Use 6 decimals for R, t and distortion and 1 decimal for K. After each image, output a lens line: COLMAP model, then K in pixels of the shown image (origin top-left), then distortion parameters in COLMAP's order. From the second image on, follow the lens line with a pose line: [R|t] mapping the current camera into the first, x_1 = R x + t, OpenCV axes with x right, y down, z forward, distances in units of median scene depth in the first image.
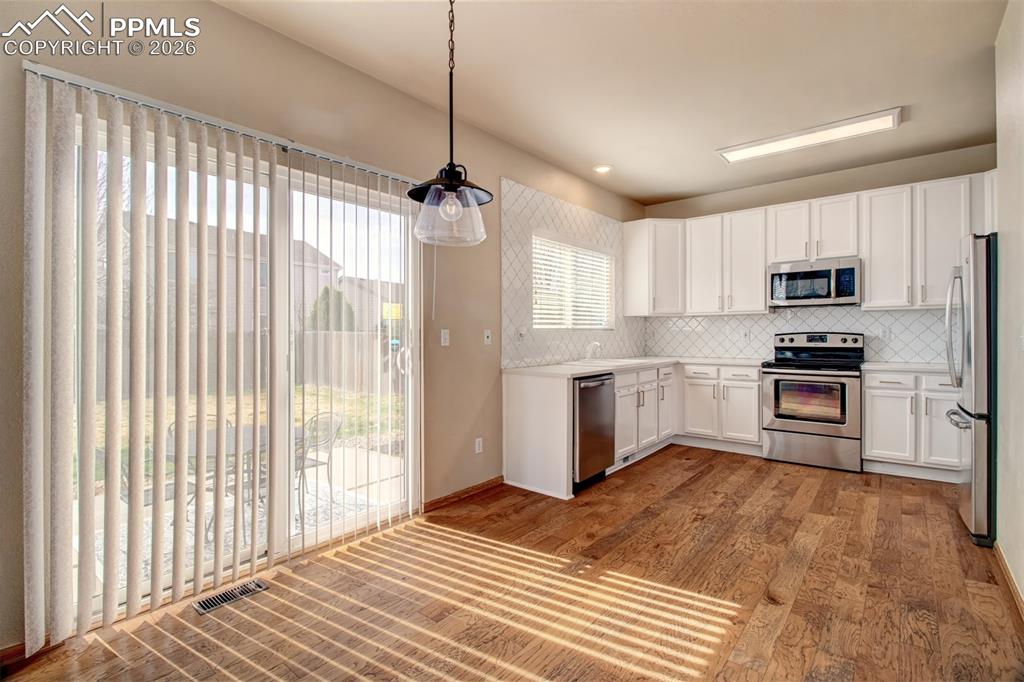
lens RADIAL K [[483.5, 0, 513.4], [0, 483.5, 333.6], [0, 0, 1]] dist [-0.002945, -0.013071]
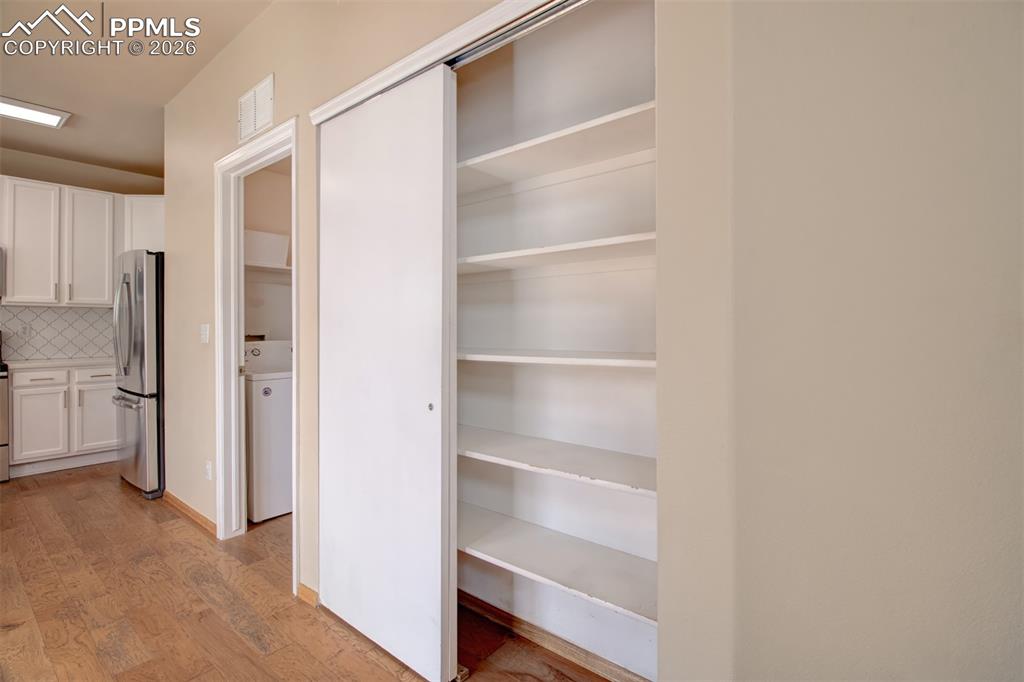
lens RADIAL K [[472.5, 0, 514.0], [0, 472.5, 330.9], [0, 0, 1]] dist [0.003285, -0.010690]
pose [[-0.003585, -0.005487, 0.999979, -0.168235], [0.001945, 0.999983, 0.005494, -0.001665], [-0.999992, 0.001964, -0.003574, 0.028488]]
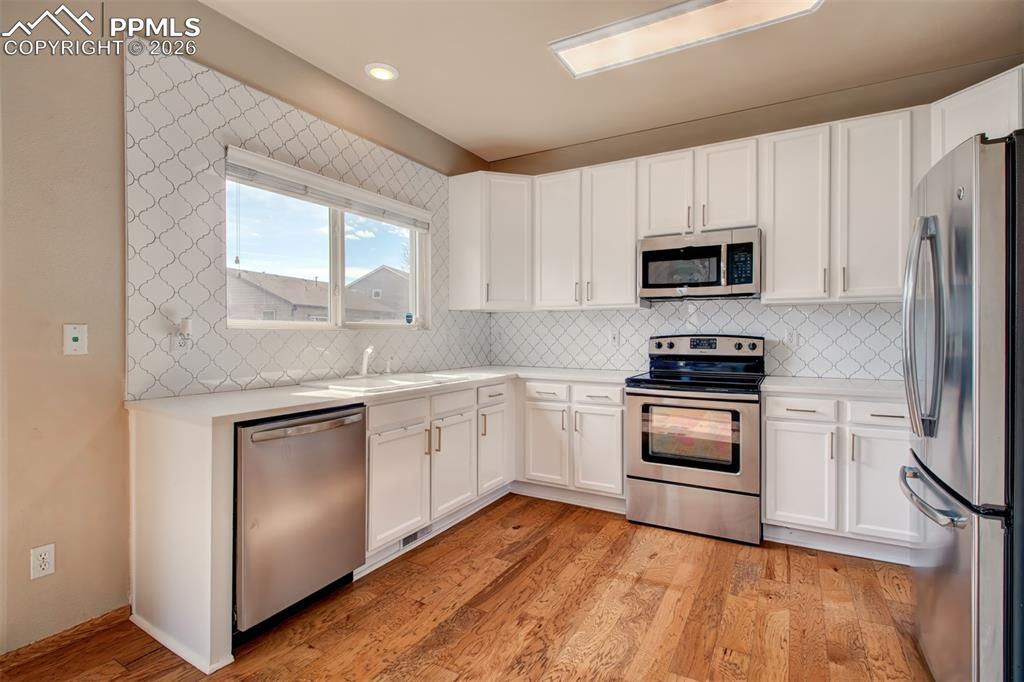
lens RADIAL K [[472.5, 0, 514.0], [0, 472.5, 330.9], [0, 0, 1]] dist [0.003285, -0.010690]
pose [[0.989293, 0.006970, 0.145775, 0.269486], [-0.006061, 0.999959, -0.006680, -0.002193], [-0.145815, 0.005725, 0.989295, 0.374910]]
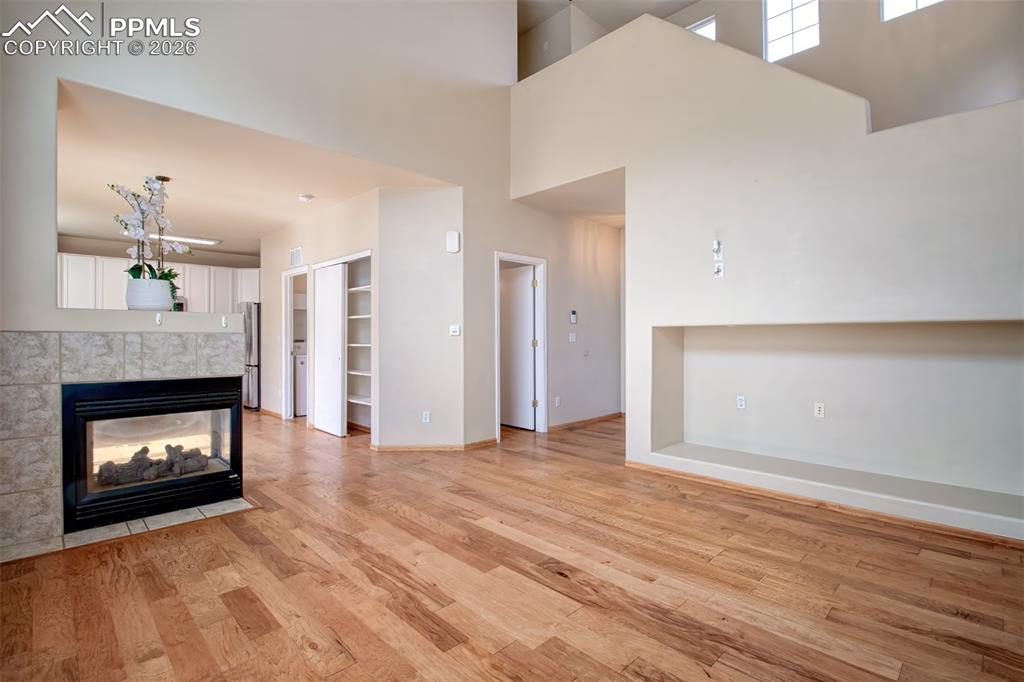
lens RADIAL K [[472.5, 0, 514.0], [0, 472.5, 330.9], [0, 0, 1]] dist [0.003285, -0.010690]
pose [[0.098083, 0.004697, 0.995167, -1.048897], [0.003304, 0.999982, -0.005045, -0.011185], [-0.995173, 0.003783, 0.098066, -0.511469]]
